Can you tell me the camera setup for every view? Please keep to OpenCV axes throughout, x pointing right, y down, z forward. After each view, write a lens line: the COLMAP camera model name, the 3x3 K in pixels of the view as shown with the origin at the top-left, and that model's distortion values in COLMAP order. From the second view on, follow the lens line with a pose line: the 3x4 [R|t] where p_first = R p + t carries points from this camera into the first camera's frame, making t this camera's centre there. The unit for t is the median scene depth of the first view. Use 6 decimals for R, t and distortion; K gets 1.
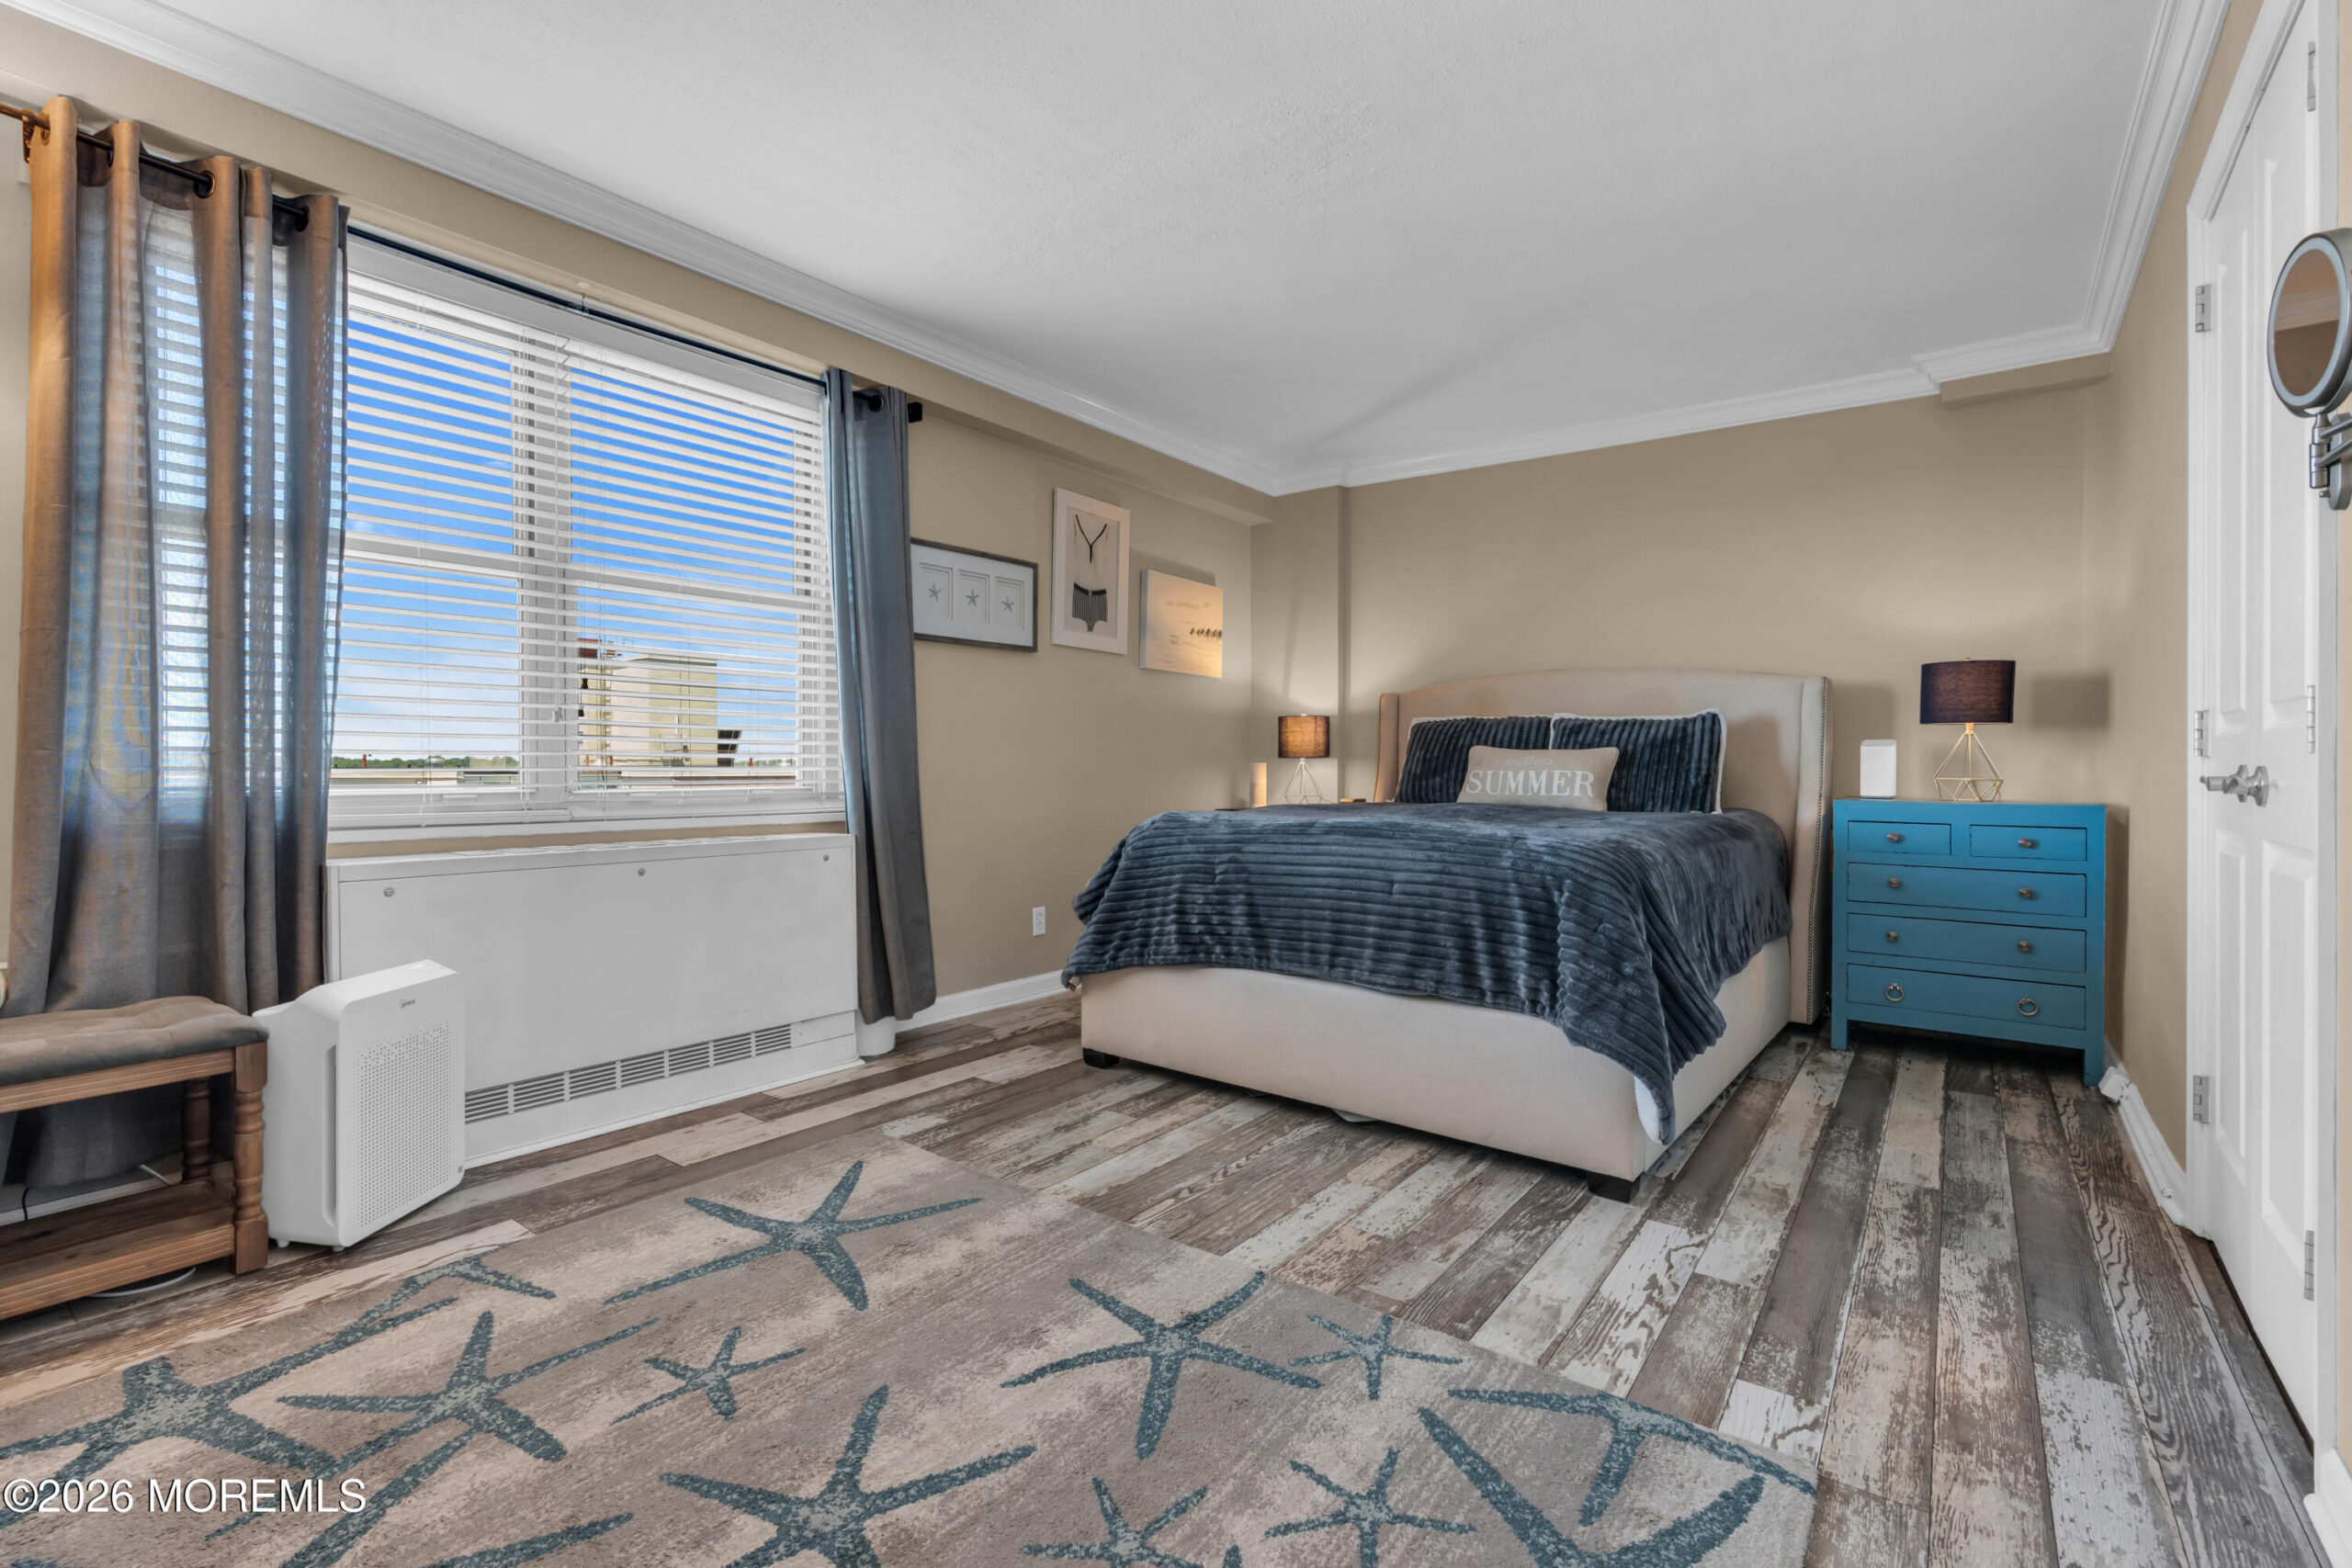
lens RADIAL K [[1052.3, 0, 1172.8], [0, 1052.3, 775.5], [0, 0, 1]] dist [-0.009916, 0.003887]
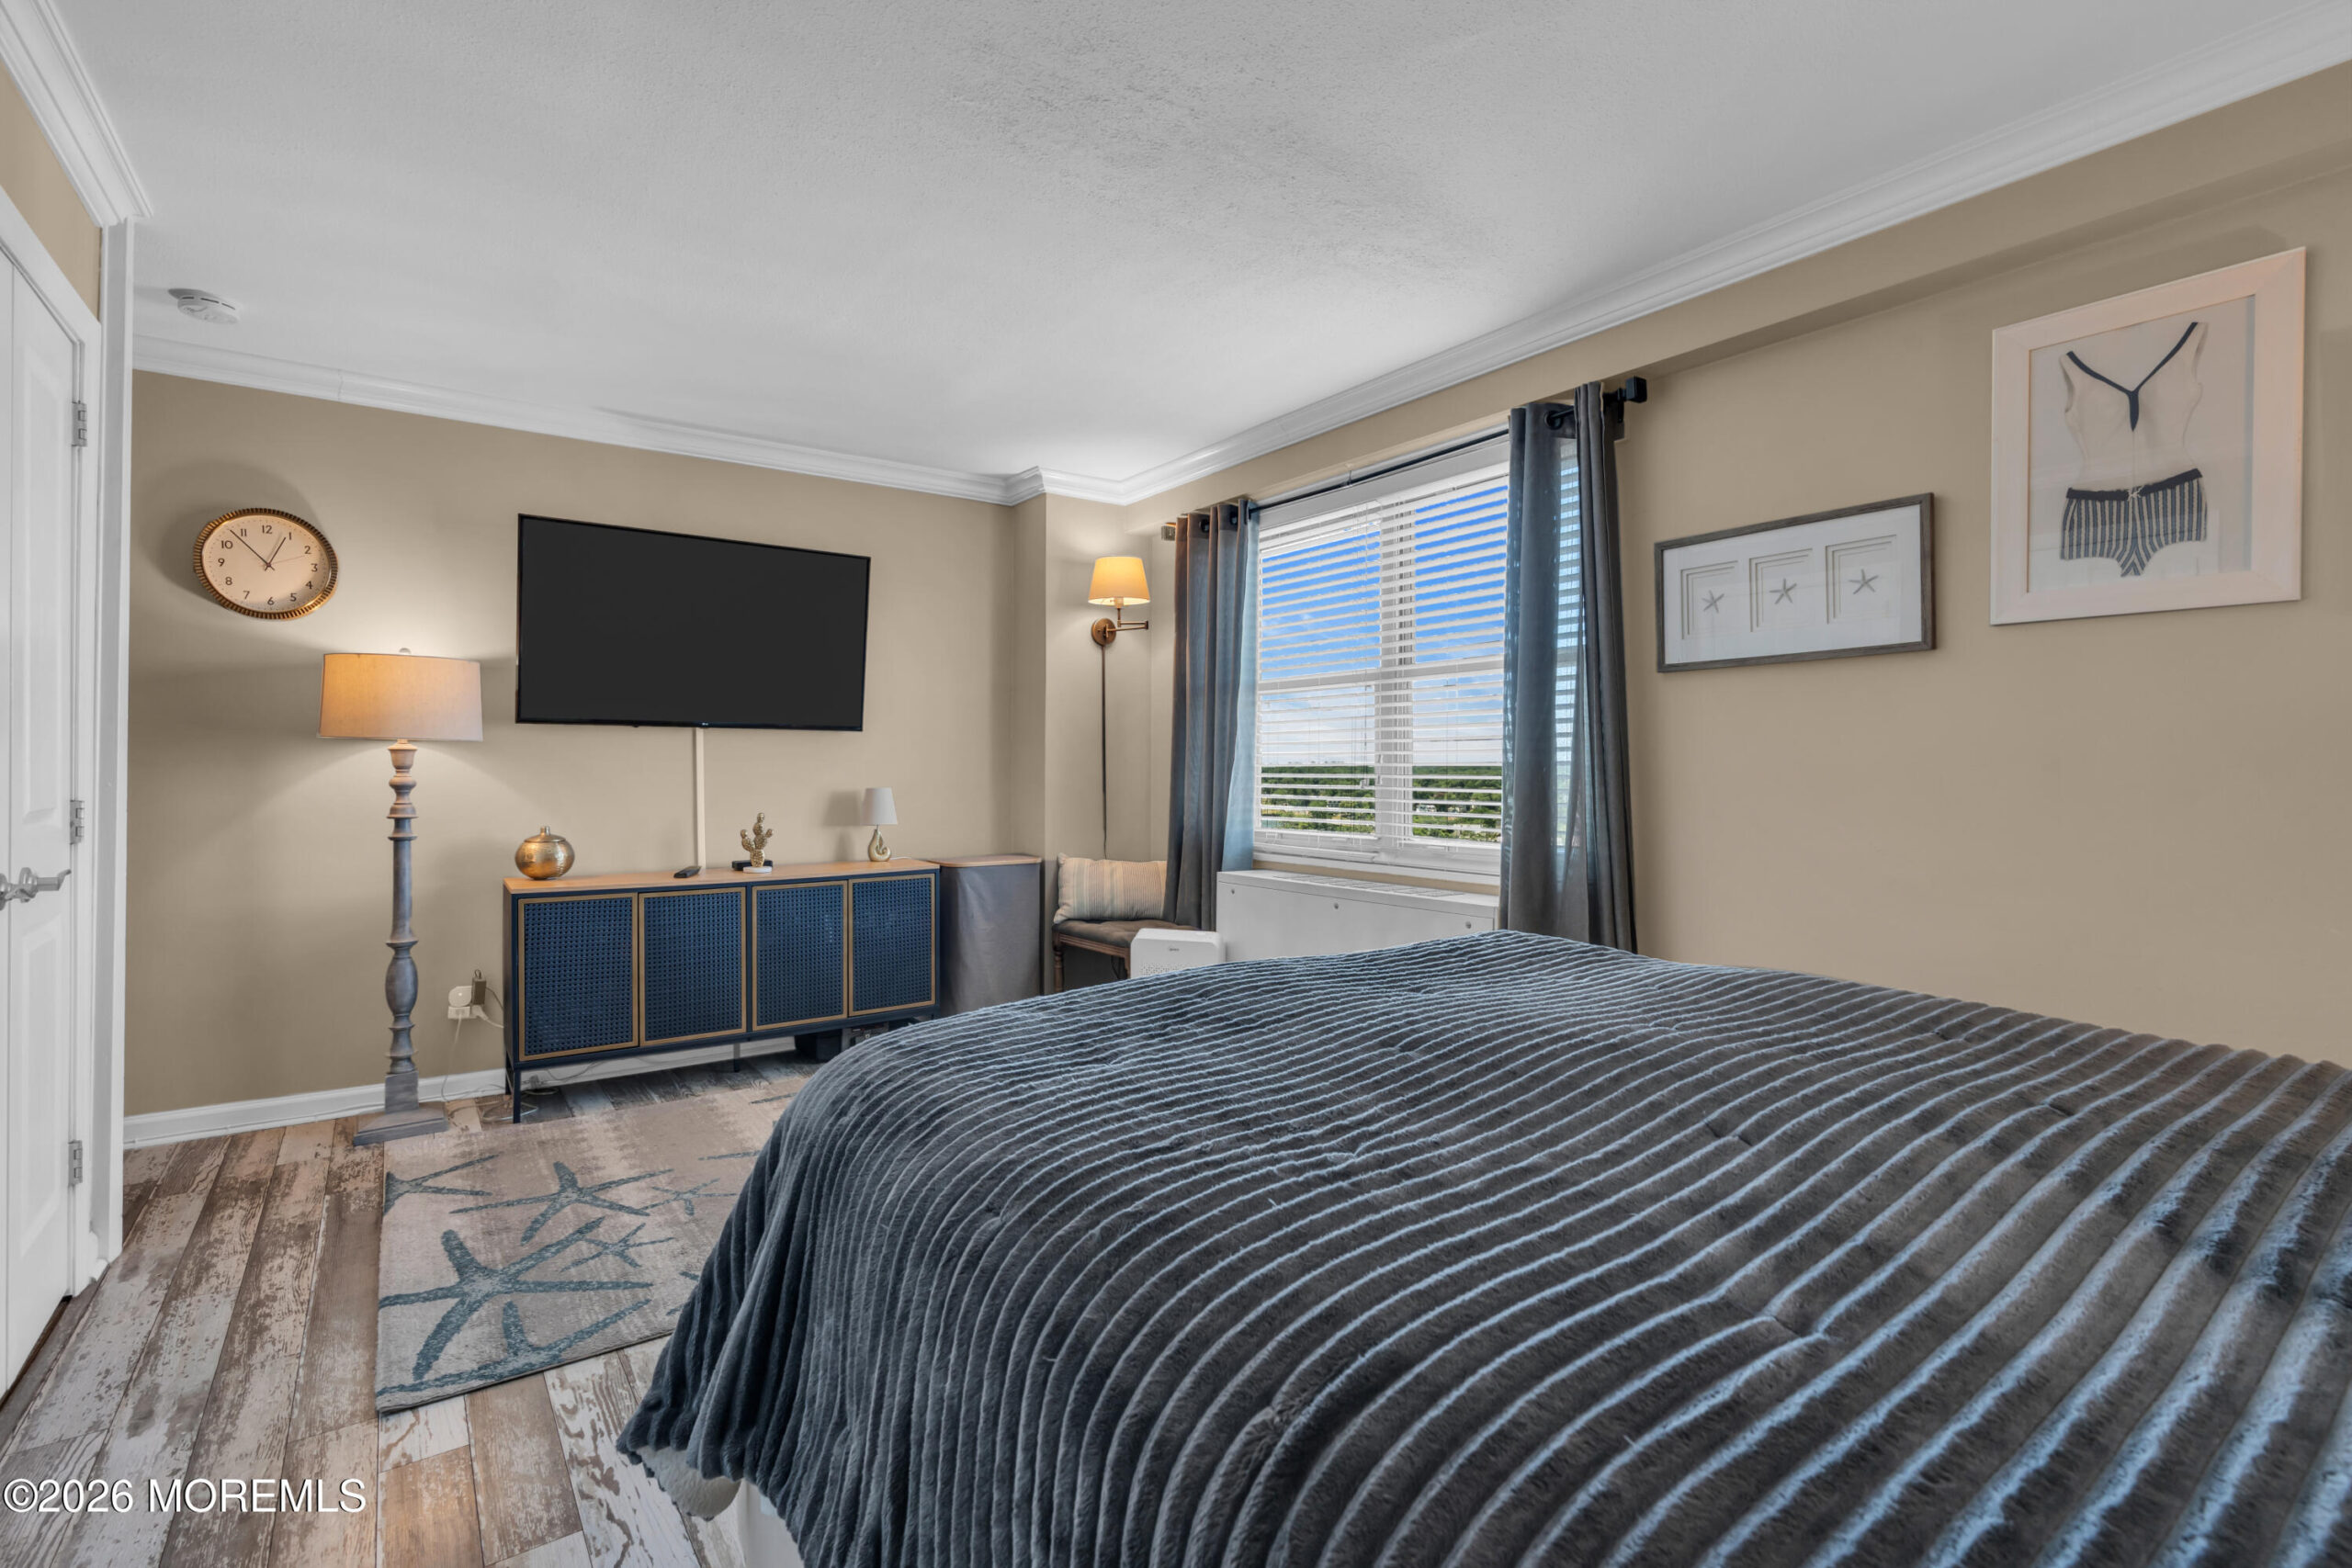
lens RADIAL K [[1052.3, 0, 1175.5], [0, 1052.3, 773.2], [0, 0, 1]] dist [-0.009916, 0.003887]
pose [[-0.280537, 0.005116, -0.959830, 0.633169], [-0.006439, 0.999953, 0.007212, -0.062351], [0.959822, 0.008203, -0.280491, 0.924293]]
